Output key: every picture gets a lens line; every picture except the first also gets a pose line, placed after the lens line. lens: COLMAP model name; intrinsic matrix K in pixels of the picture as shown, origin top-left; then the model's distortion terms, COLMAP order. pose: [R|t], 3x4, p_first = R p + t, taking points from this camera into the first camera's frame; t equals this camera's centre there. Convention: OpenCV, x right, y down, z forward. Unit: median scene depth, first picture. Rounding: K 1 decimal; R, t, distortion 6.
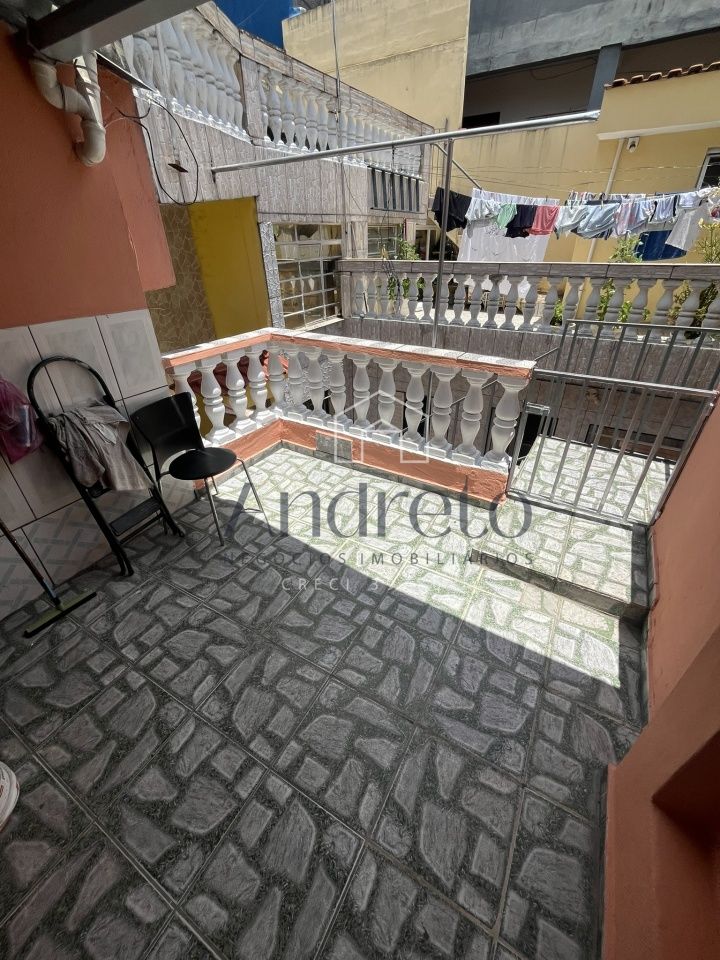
lens RADIAL K [[389.4, 0, 359.4], [0, 389.4, 478.8], [0, 0, 1]] dist [-0.003412, 0.000002]
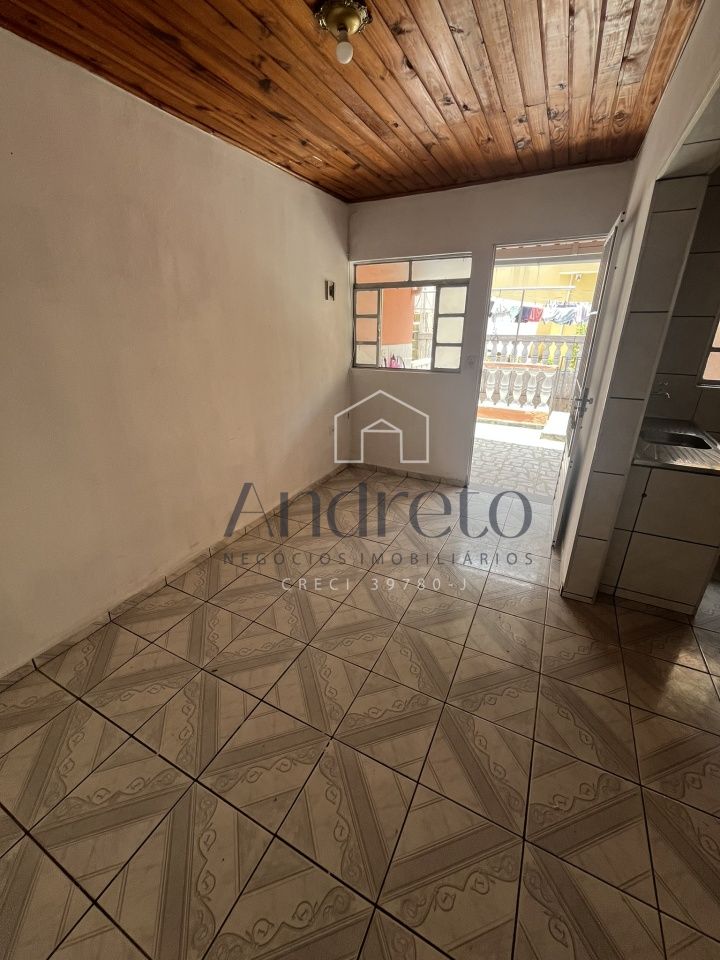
lens RADIAL K [[391.9, 0, 359.1], [0, 391.9, 478.2], [0, 0, 1]] dist [-0.000053, -0.000357]
pose [[0.998056, -0.001912, 0.062297, -0.473739], [0.012744, 0.984673, -0.173946, 0.403539], [-0.061009, 0.174402, 0.982783, -0.626629]]
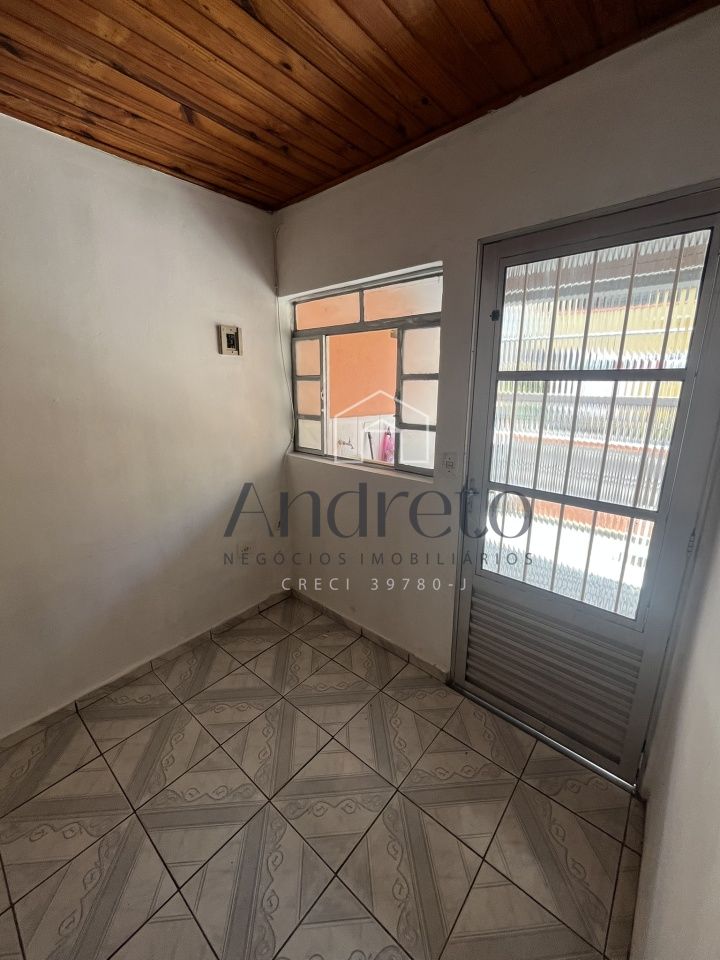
lens RADIAL K [[389.4, 0, 359.4], [0, 389.4, 478.8], [0, 0, 1]] dist [-0.003412, 0.000002]
pose [[0.984515, 0.059862, -0.164763, -0.246235], [-0.105223, 0.953537, -0.282304, 0.200927], [0.140208, 0.295270, 0.945070, -0.330742]]
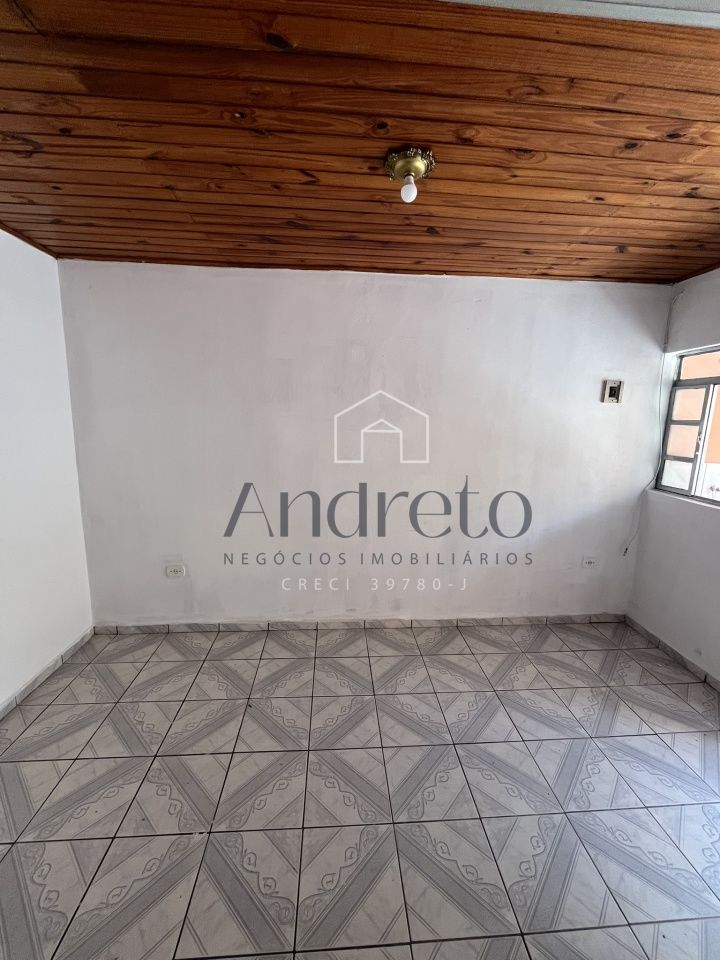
lens RADIAL K [[389.4, 0, 359.4], [0, 389.4, 478.8], [0, 0, 1]] dist [-0.003412, 0.000002]
pose [[0.562415, 0.167431, -0.809726, -0.204727], [-0.459279, 0.877579, -0.137543, 0.295955], [0.687570, 0.449247, 0.570461, -0.494041]]
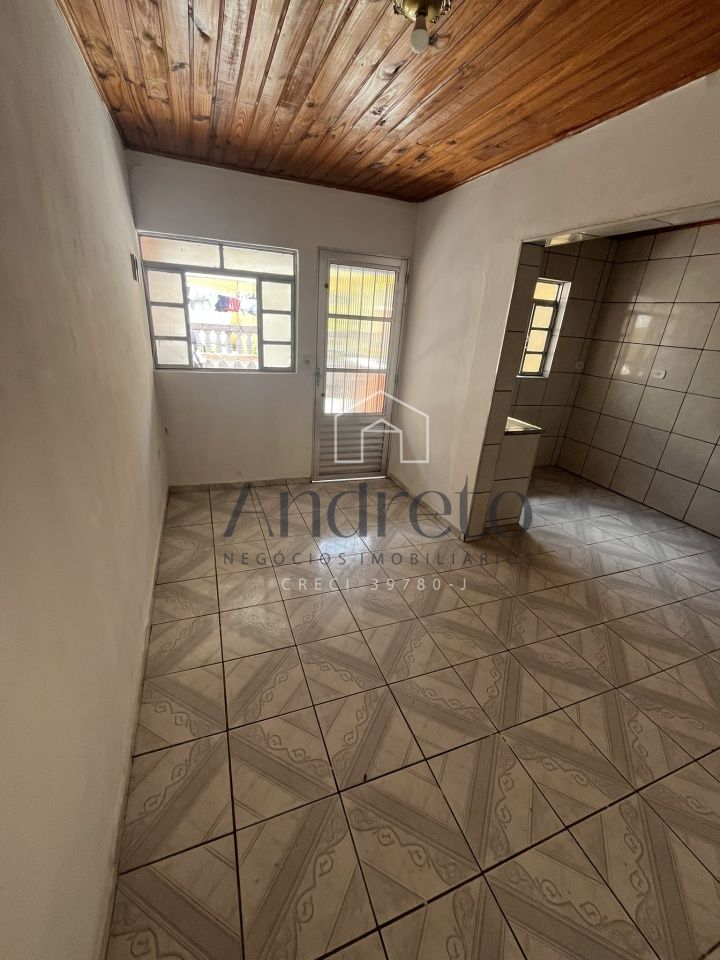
lens RADIAL K [[389.4, 0, 359.4], [0, 389.4, 478.8], [0, 0, 1]] dist [-0.003412, 0.000002]
pose [[0.622898, -0.238220, 0.745151, -0.754765], [0.340975, 0.939945, 0.015462, 0.300088], [-0.704084, 0.244446, 0.666717, -0.467794]]
